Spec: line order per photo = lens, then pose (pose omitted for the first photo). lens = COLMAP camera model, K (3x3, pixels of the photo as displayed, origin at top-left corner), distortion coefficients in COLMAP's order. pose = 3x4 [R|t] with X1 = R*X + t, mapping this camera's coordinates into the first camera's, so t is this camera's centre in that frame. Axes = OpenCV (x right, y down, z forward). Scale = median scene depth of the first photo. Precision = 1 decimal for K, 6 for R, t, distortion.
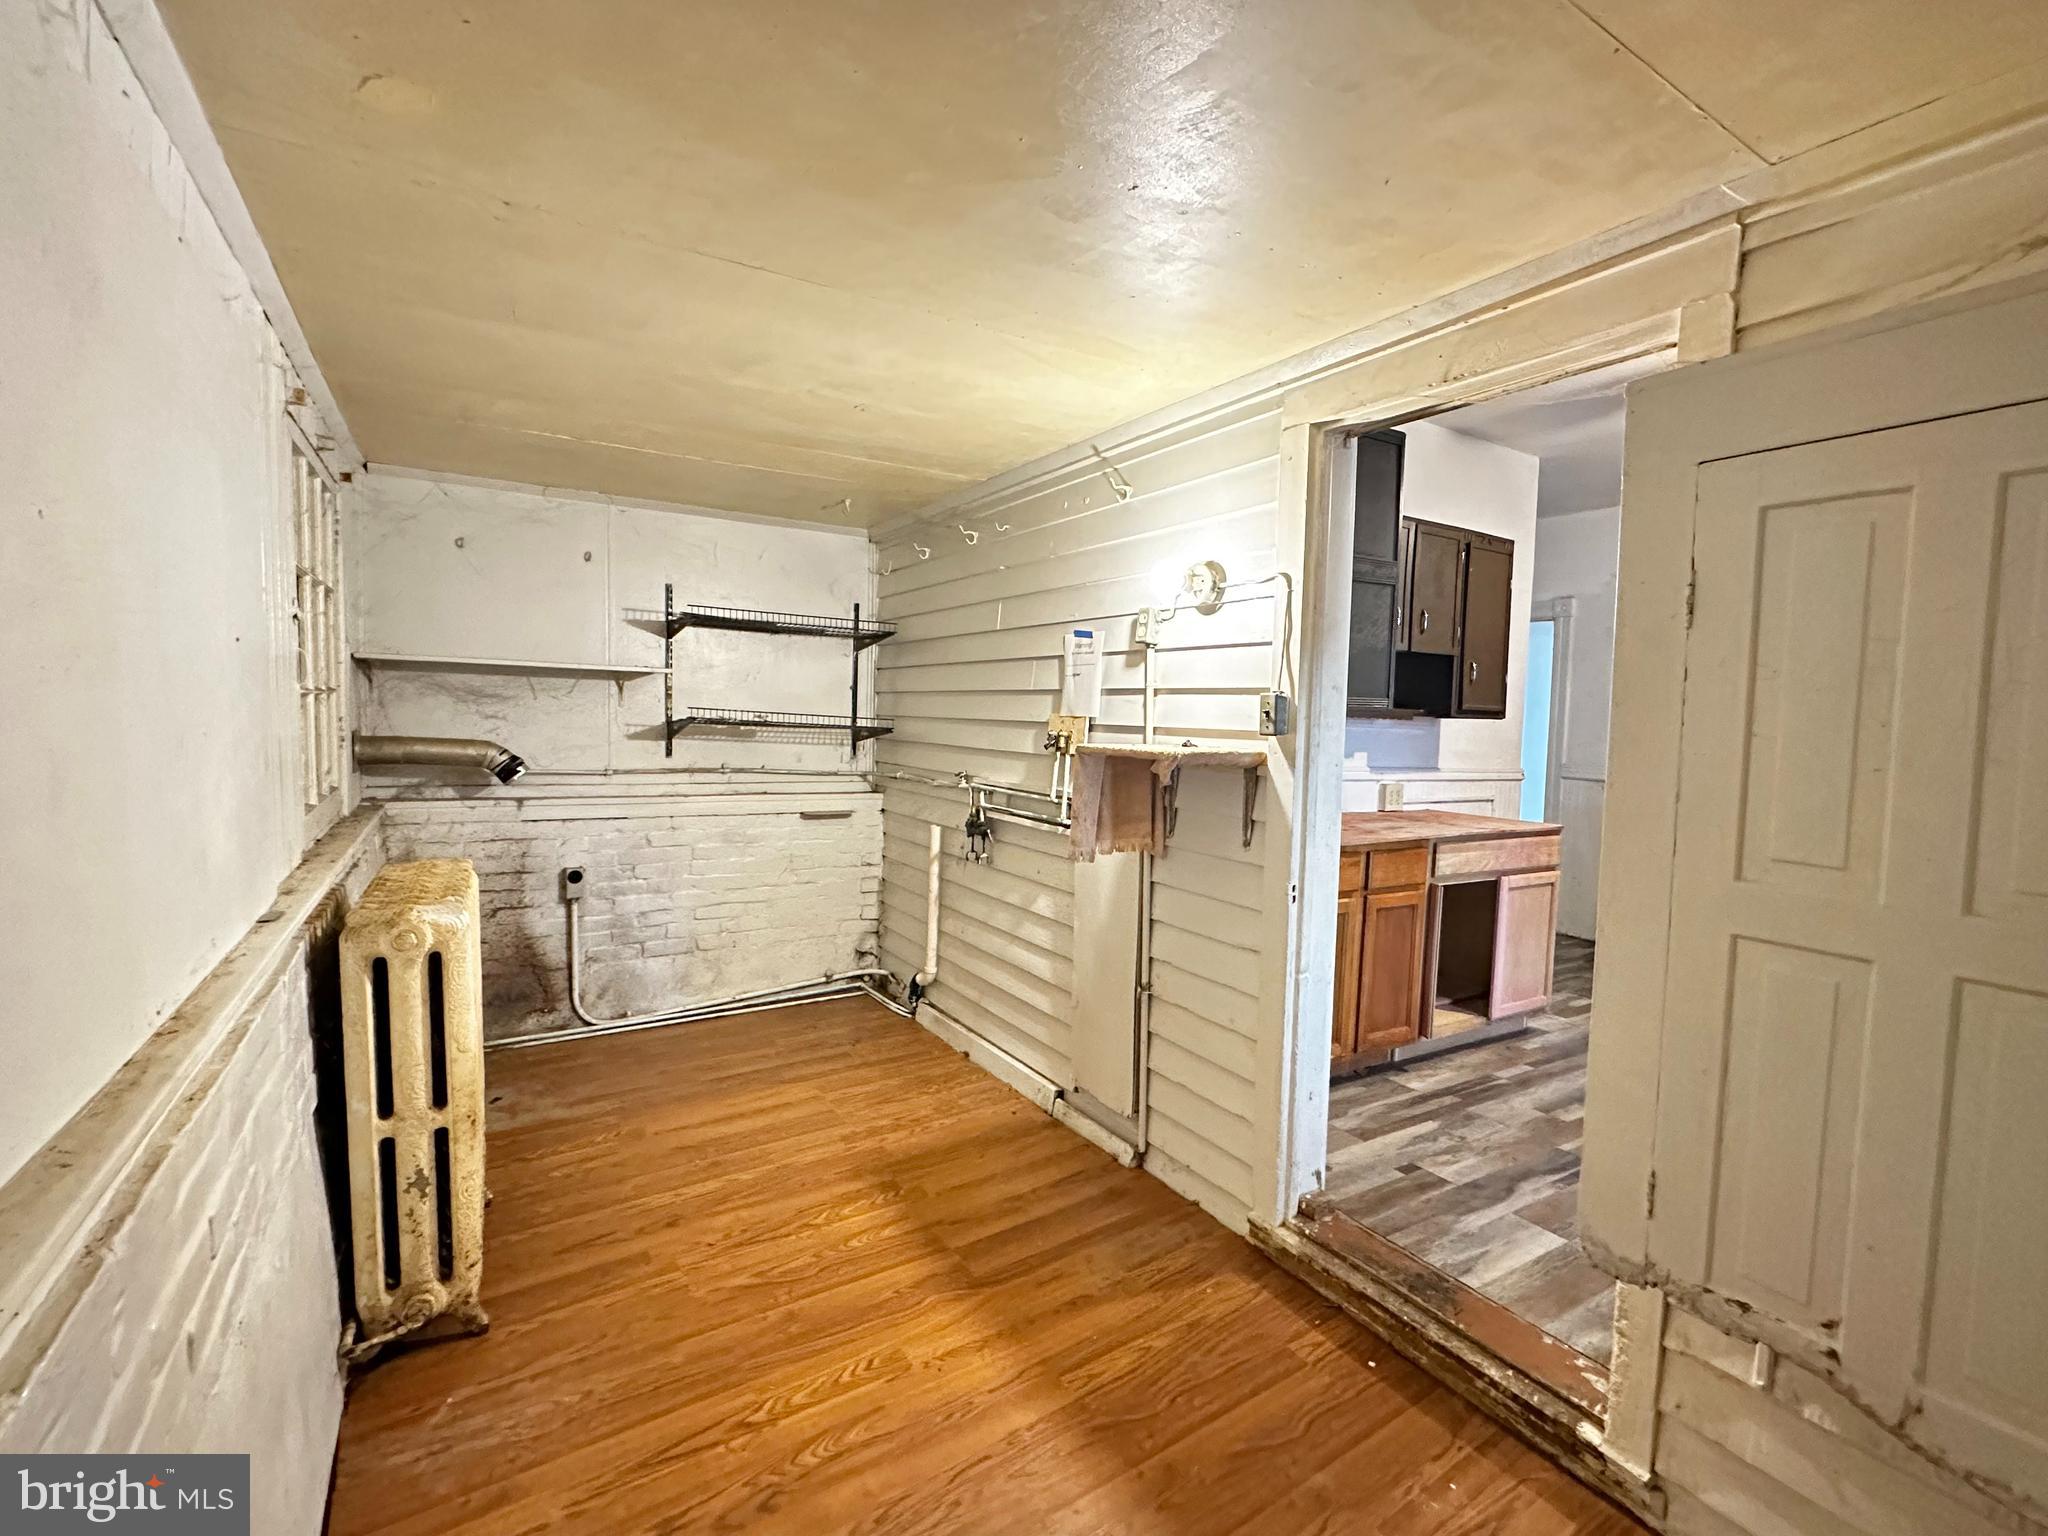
lens RADIAL K [[911.8, 0, 1021.4], [0, 911.8, 767.6], [0, 0, 1]] dist [-0.005058, 0.000981]
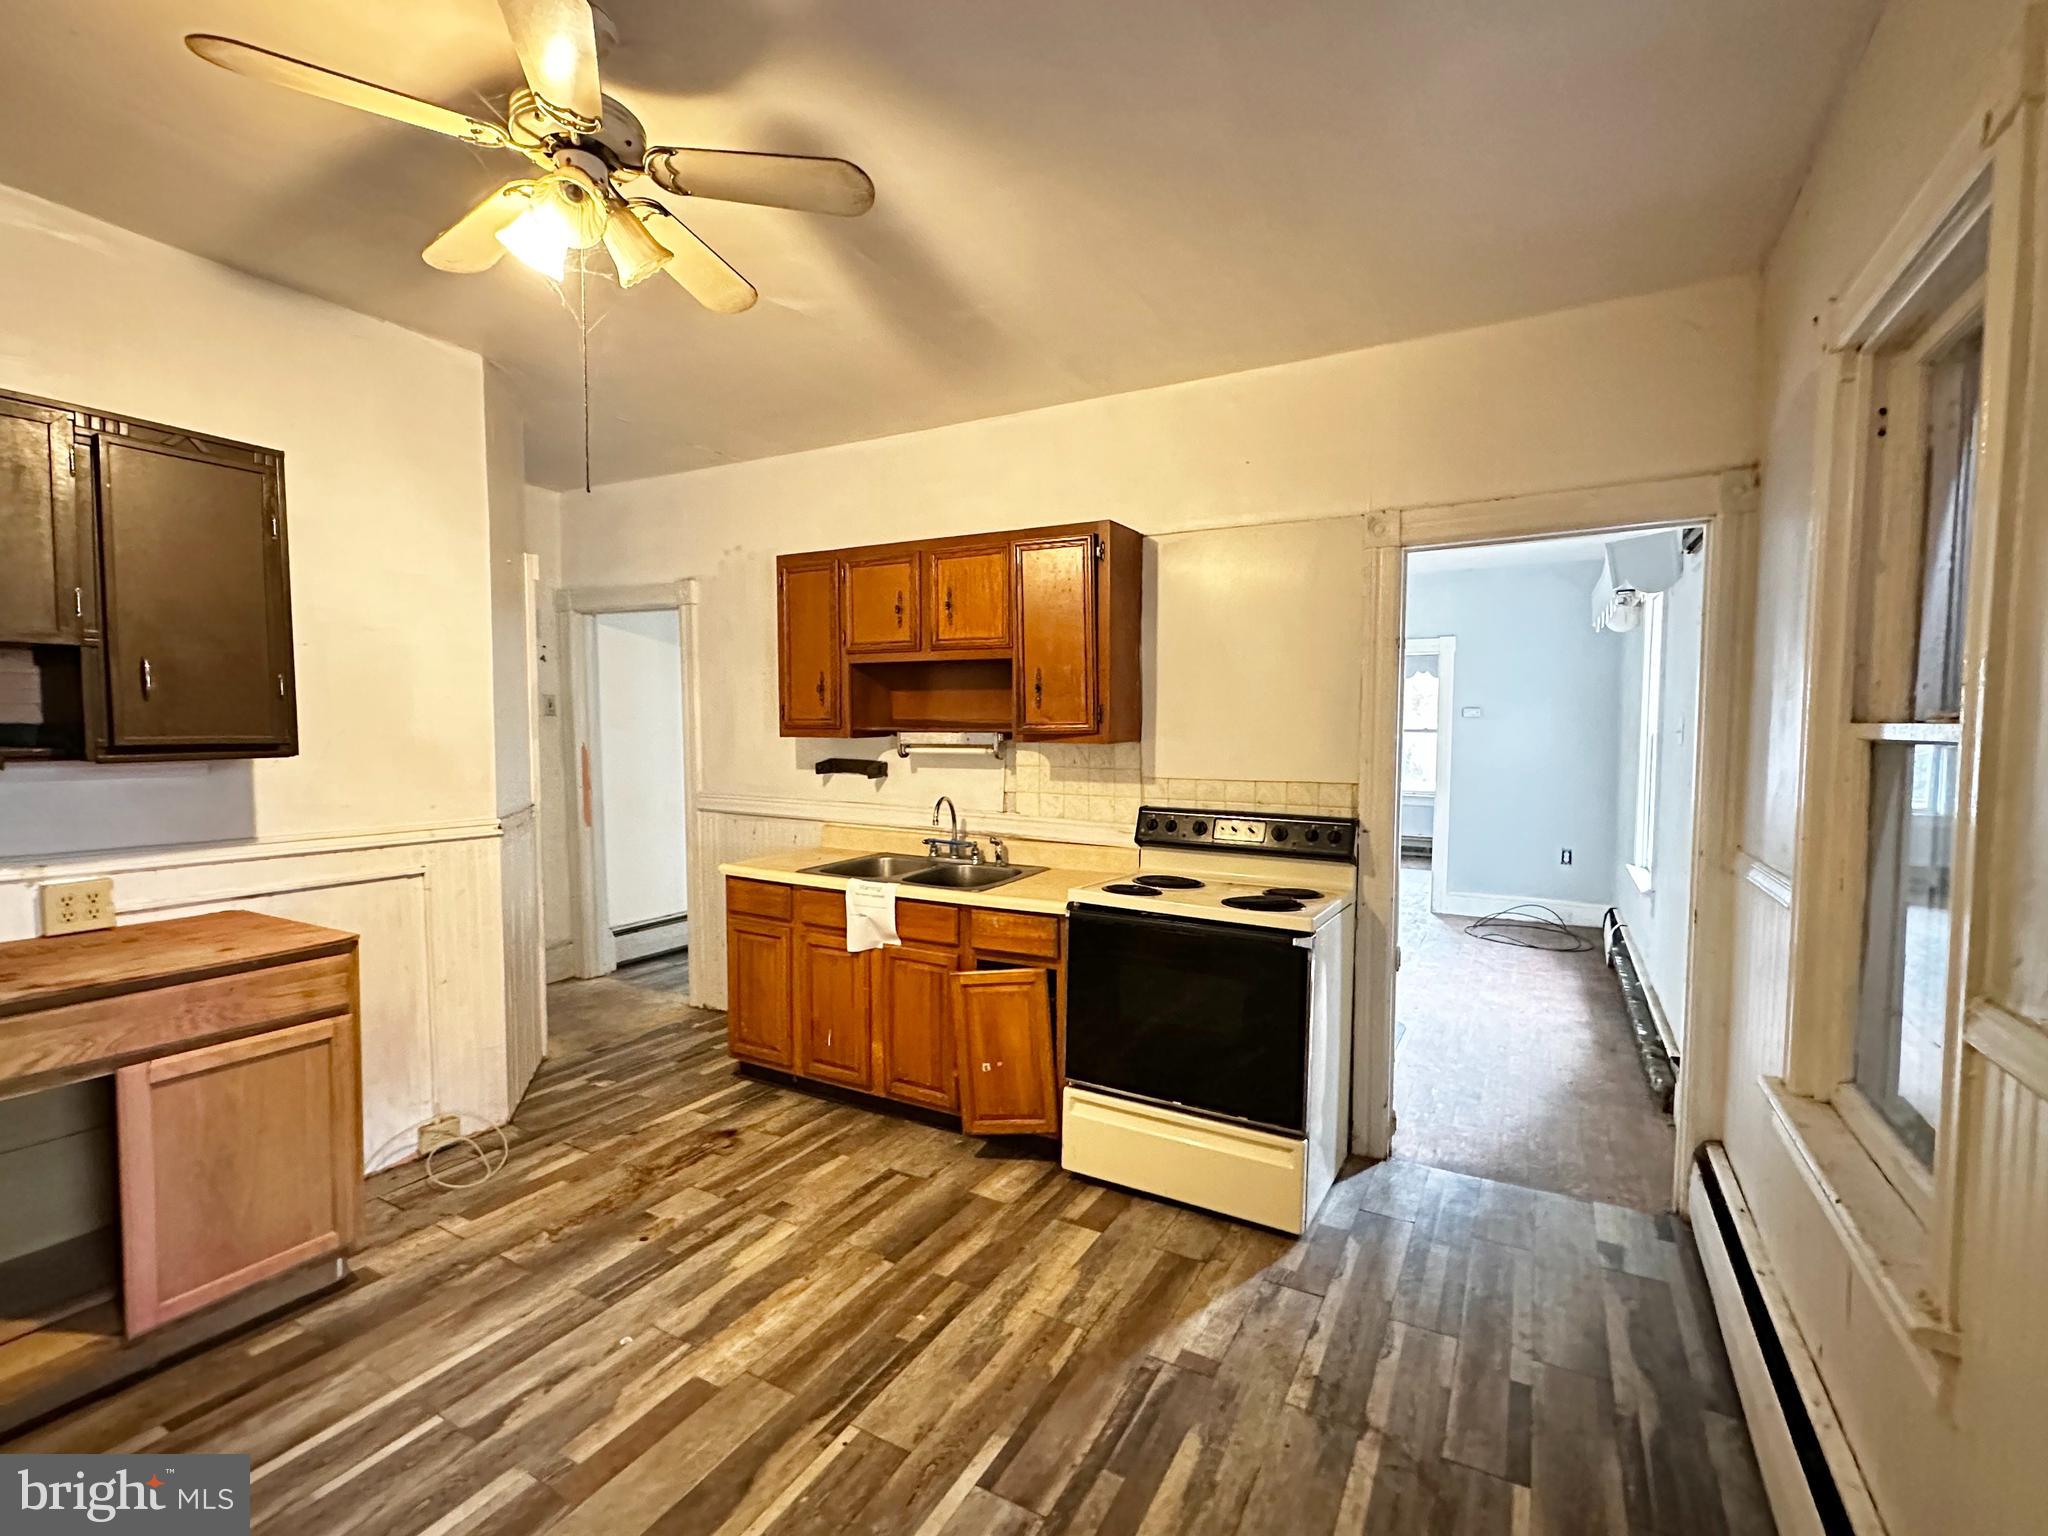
lens RADIAL K [[911.8, 0, 1024.7], [0, 911.8, 759.2], [0, 0, 1]] dist [-0.005058, 0.000981]
pose [[0.870422, -0.047989, 0.489963, 0.911621], [0.054004, 0.998539, 0.001863, -0.037695], [-0.489336, 0.024838, 0.871741, 0.356864]]
